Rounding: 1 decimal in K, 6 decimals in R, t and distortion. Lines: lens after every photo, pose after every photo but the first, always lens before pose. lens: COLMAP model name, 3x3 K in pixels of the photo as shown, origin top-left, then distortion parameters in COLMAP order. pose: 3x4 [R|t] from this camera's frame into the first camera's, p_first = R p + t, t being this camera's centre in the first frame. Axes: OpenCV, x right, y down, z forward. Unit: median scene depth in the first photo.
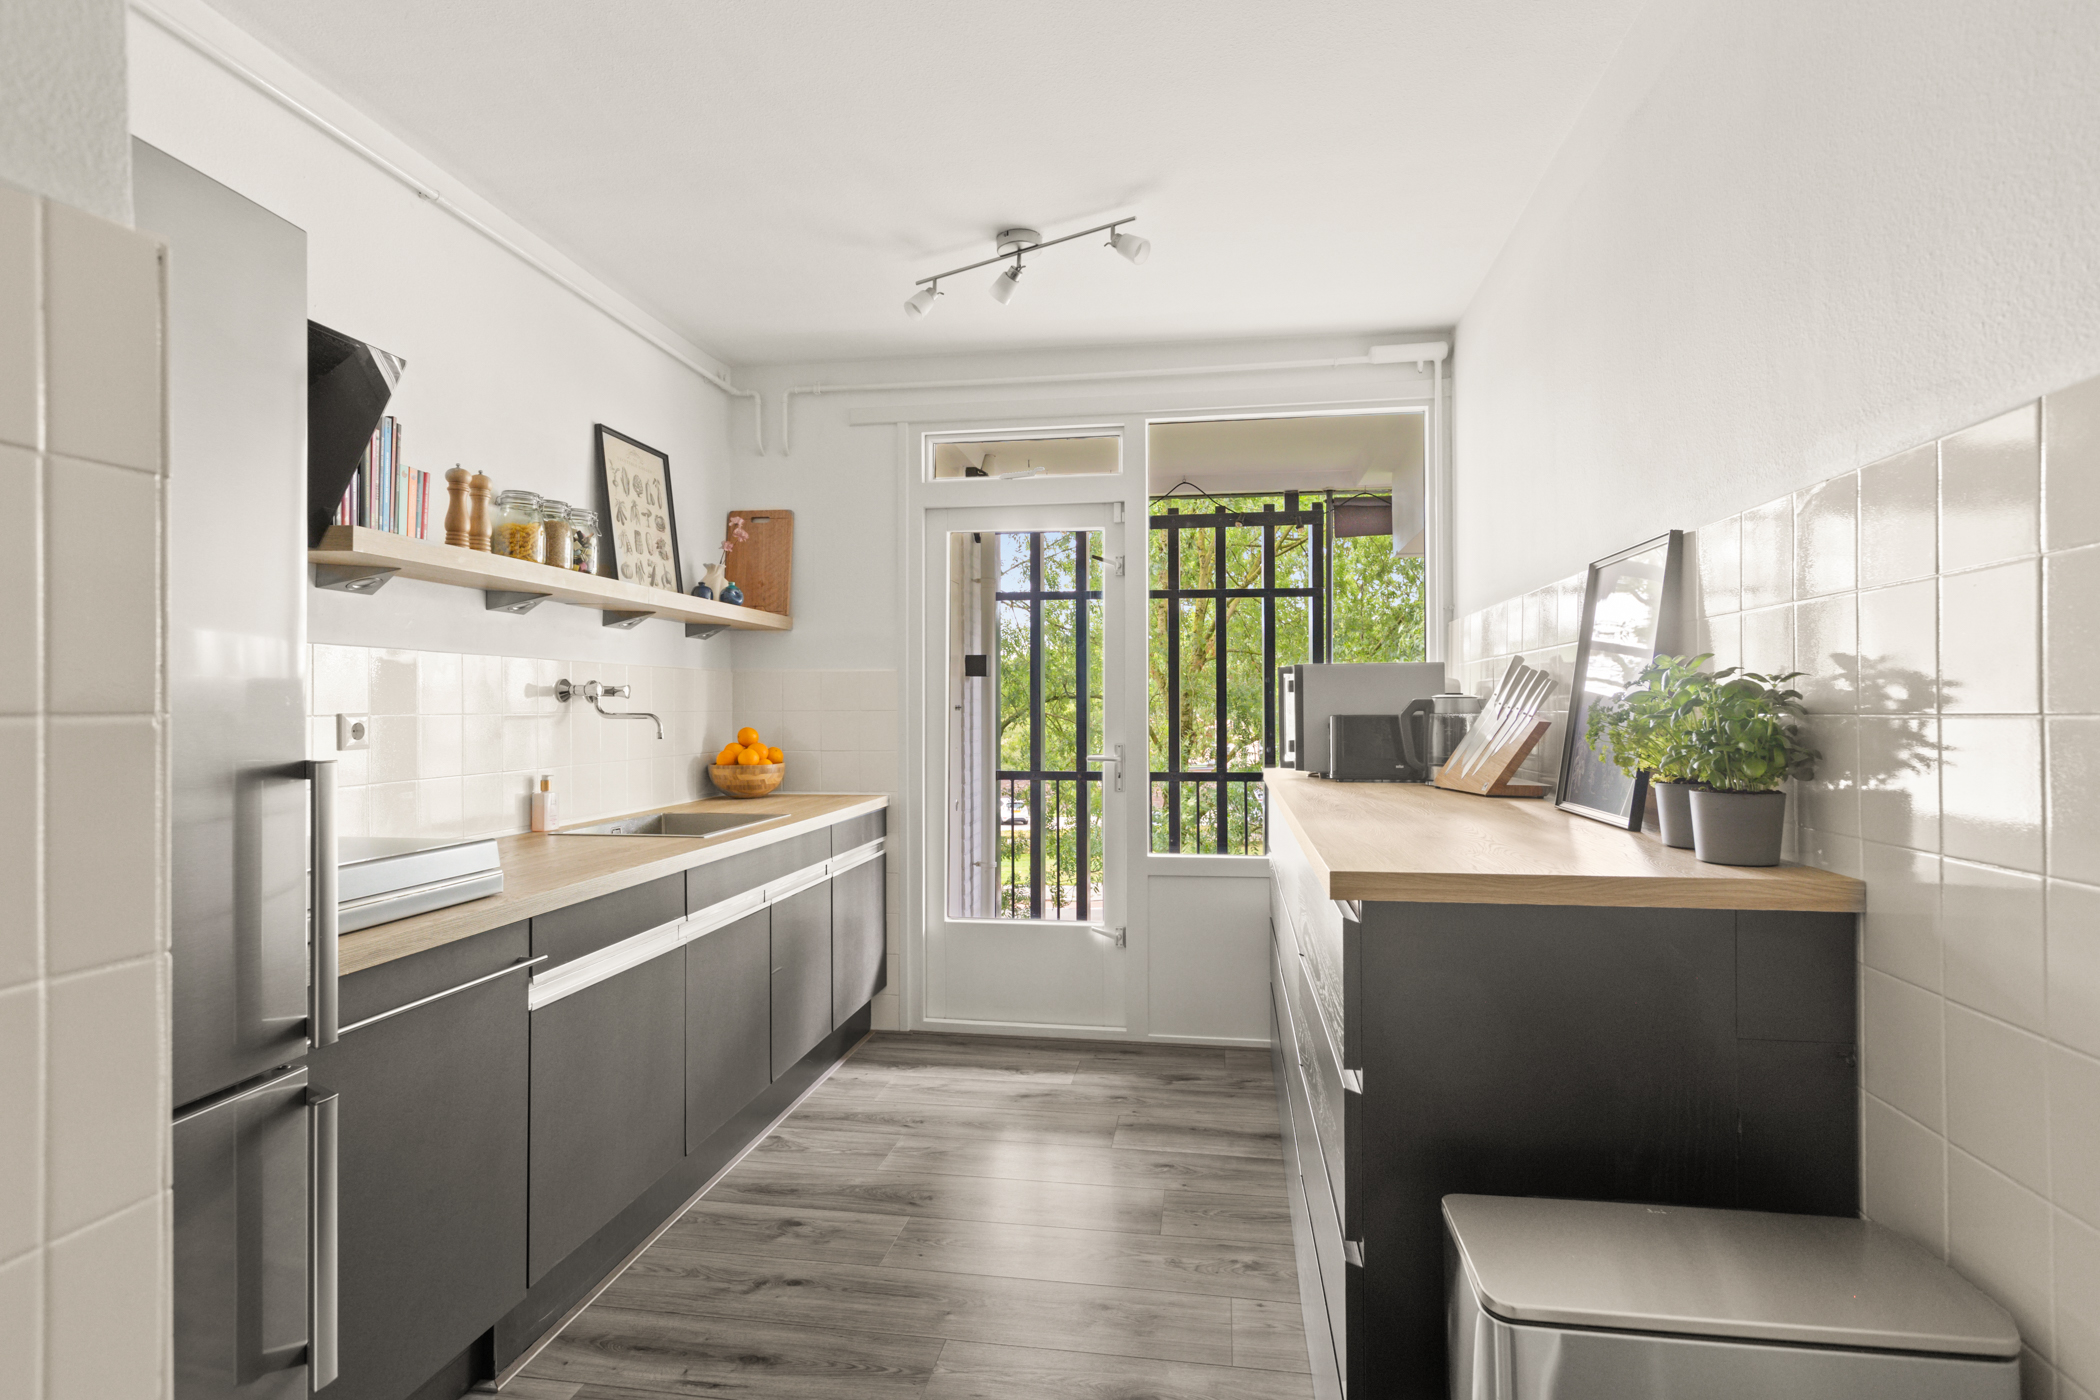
lens RADIAL K [[1103.8, 0, 1050.0], [0, 1103.8, 700.0], [0, 0, 1]] dist [-0.002602, 0.000759]
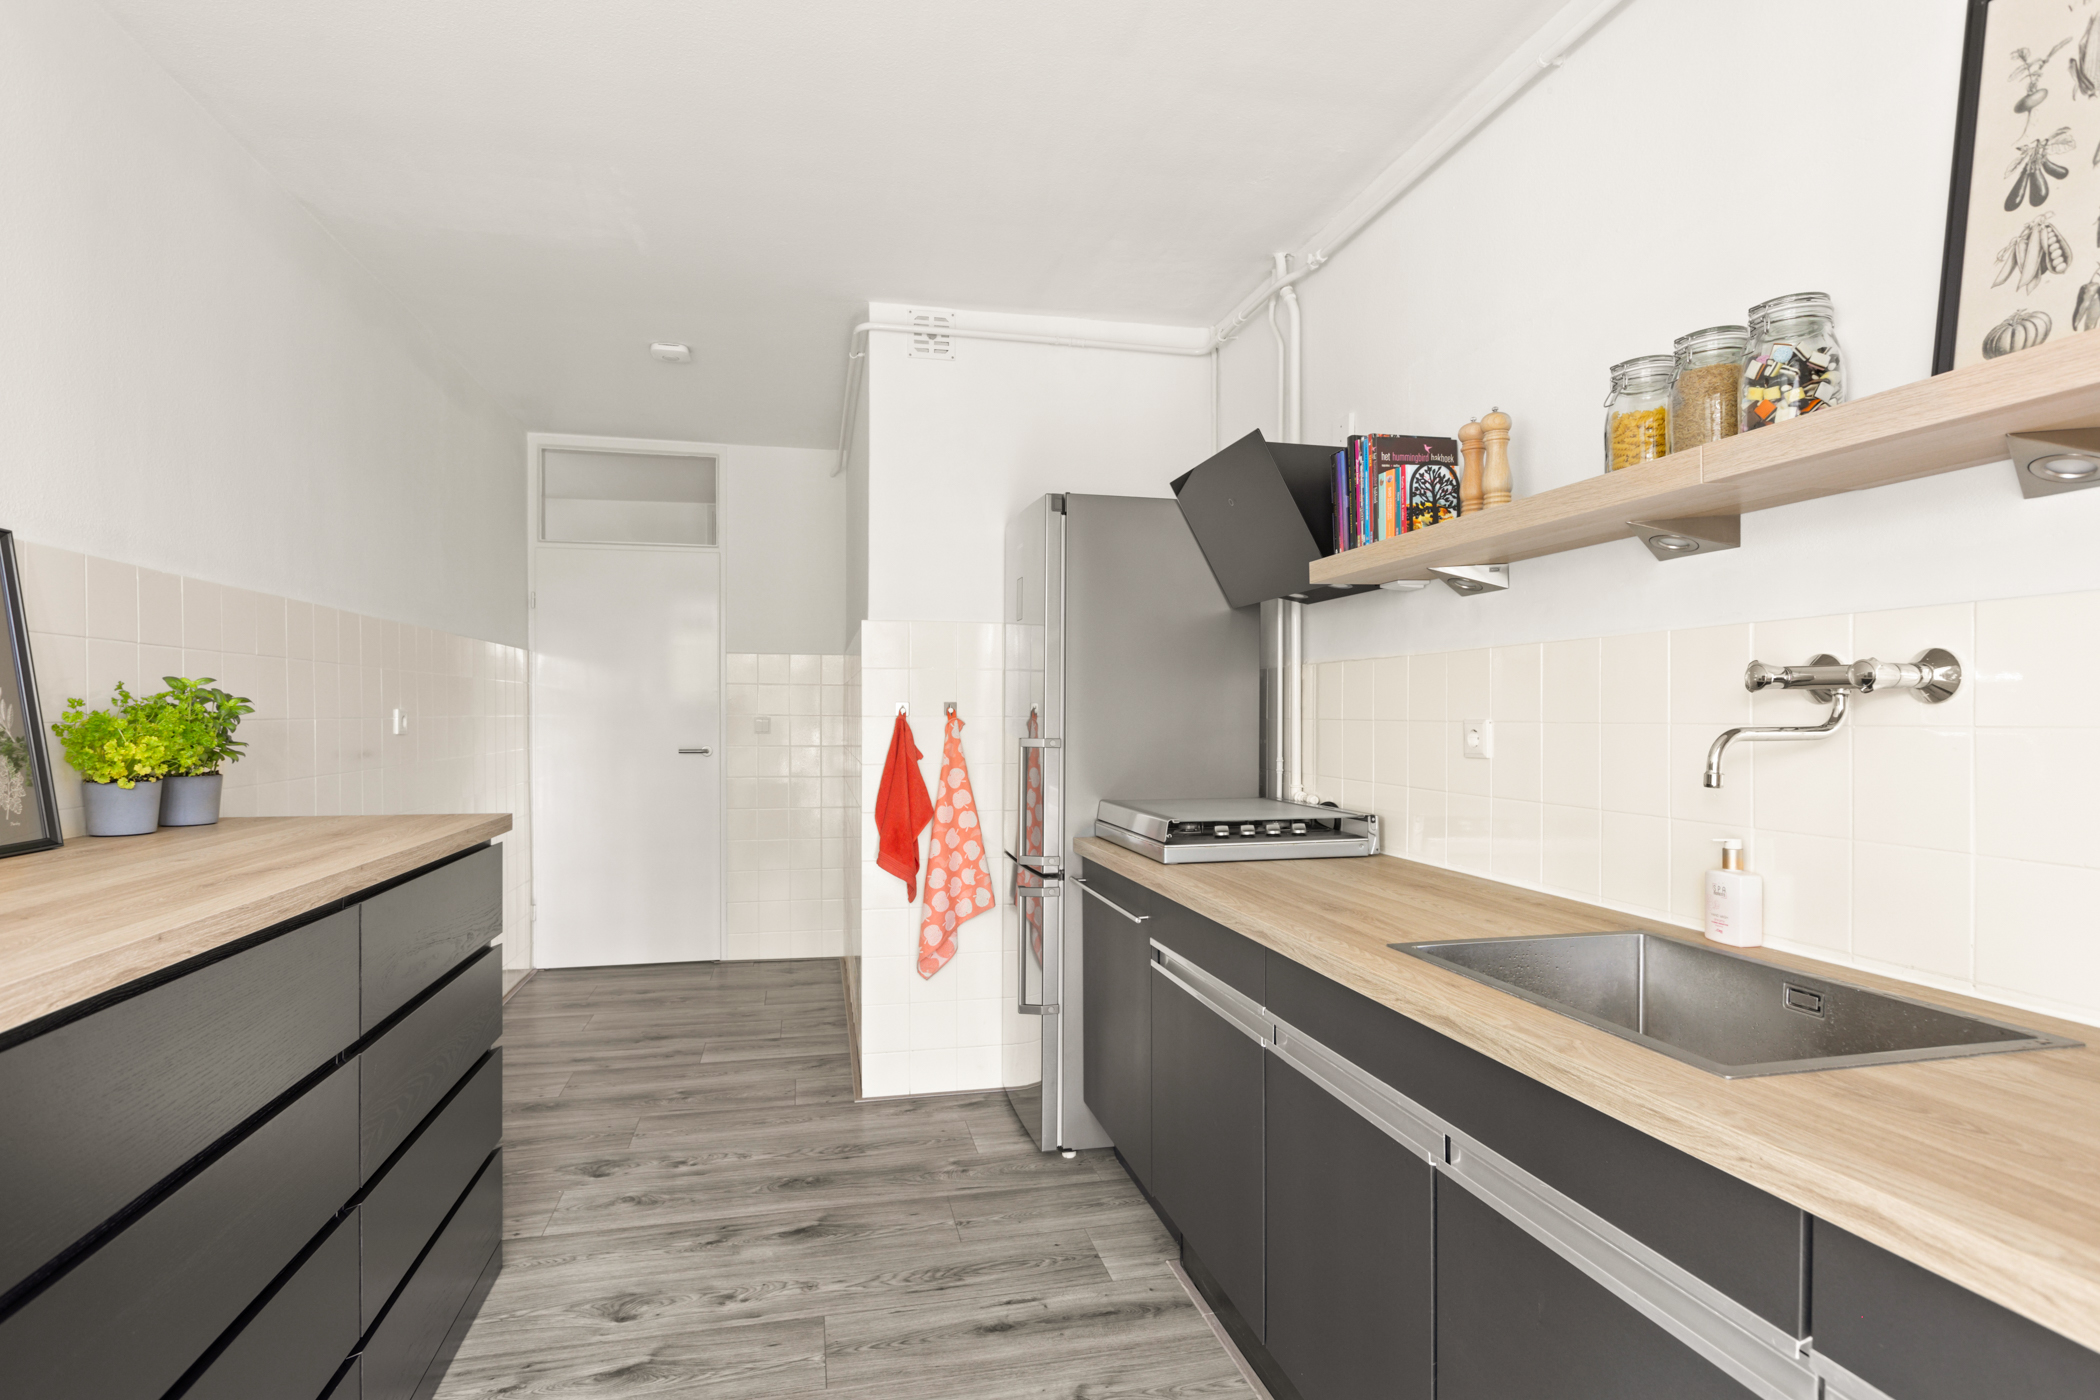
lens RADIAL K [[1103.8, 0, 1050.0], [0, 1103.8, 700.0], [0, 0, 1]] dist [-0.002602, 0.000759]
pose [[-0.932347, -0.001781, -0.361559, 0.039989], [0.002482, 0.999933, -0.011326, 0.004758], [0.361555, -0.011458, -0.932280, 1.166019]]
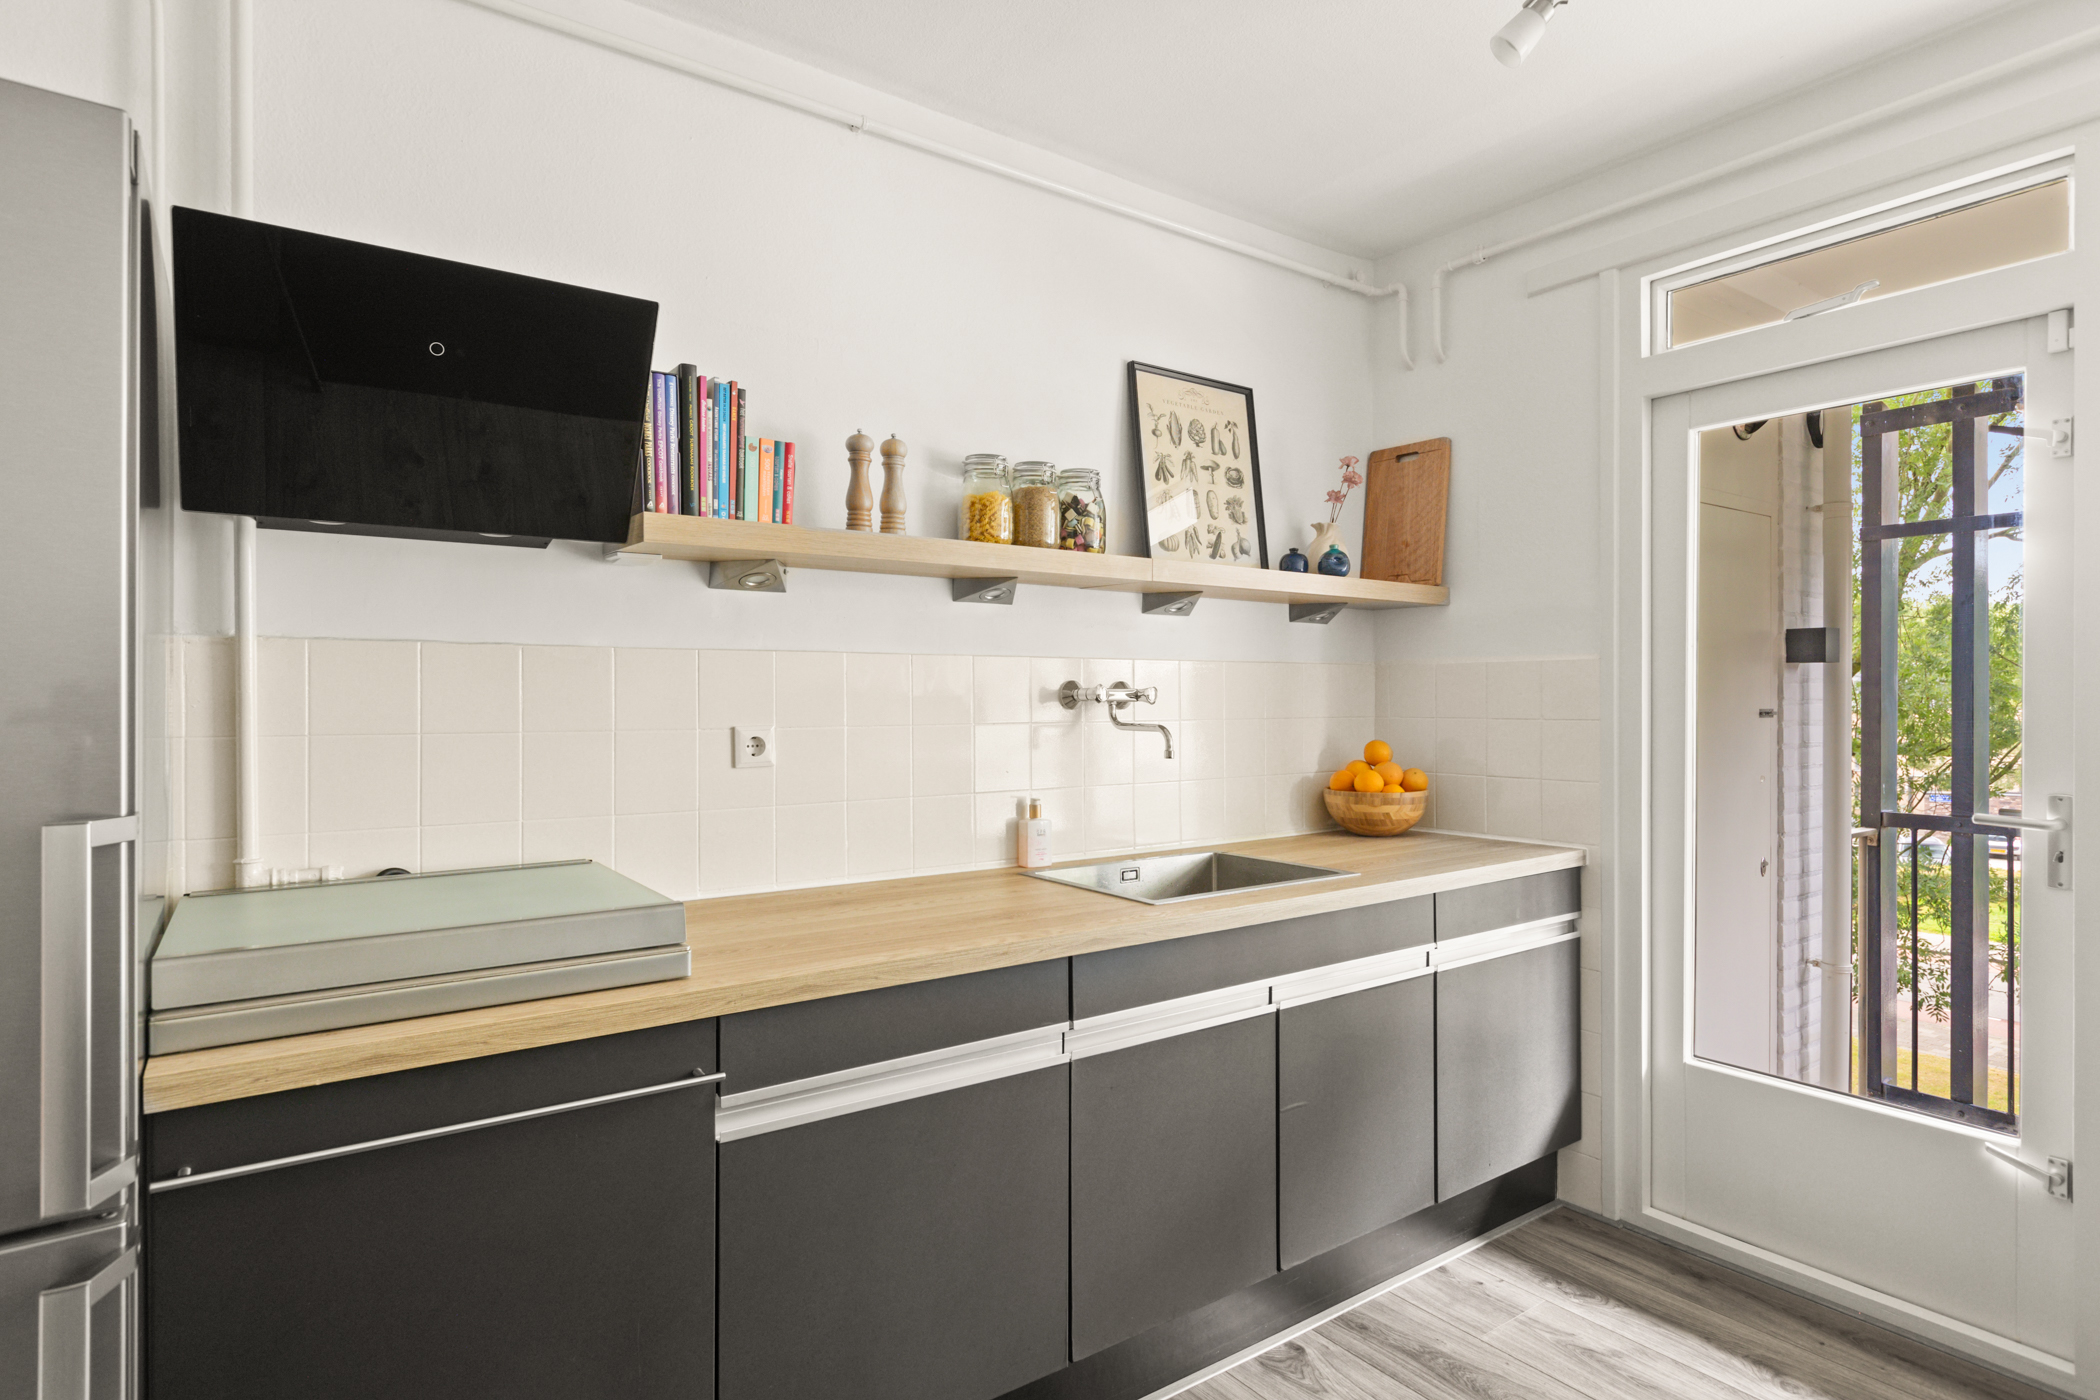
lens RADIAL K [[1103.8, 0, 1050.0], [0, 1103.8, 700.0], [0, 0, 1]] dist [-0.002602, 0.000759]
pose [[0.692935, 0.004287, -0.720987, 0.121618], [0.004153, 0.999942, 0.009937, -0.011600], [0.720988, -0.009880, 0.692877, 0.374227]]
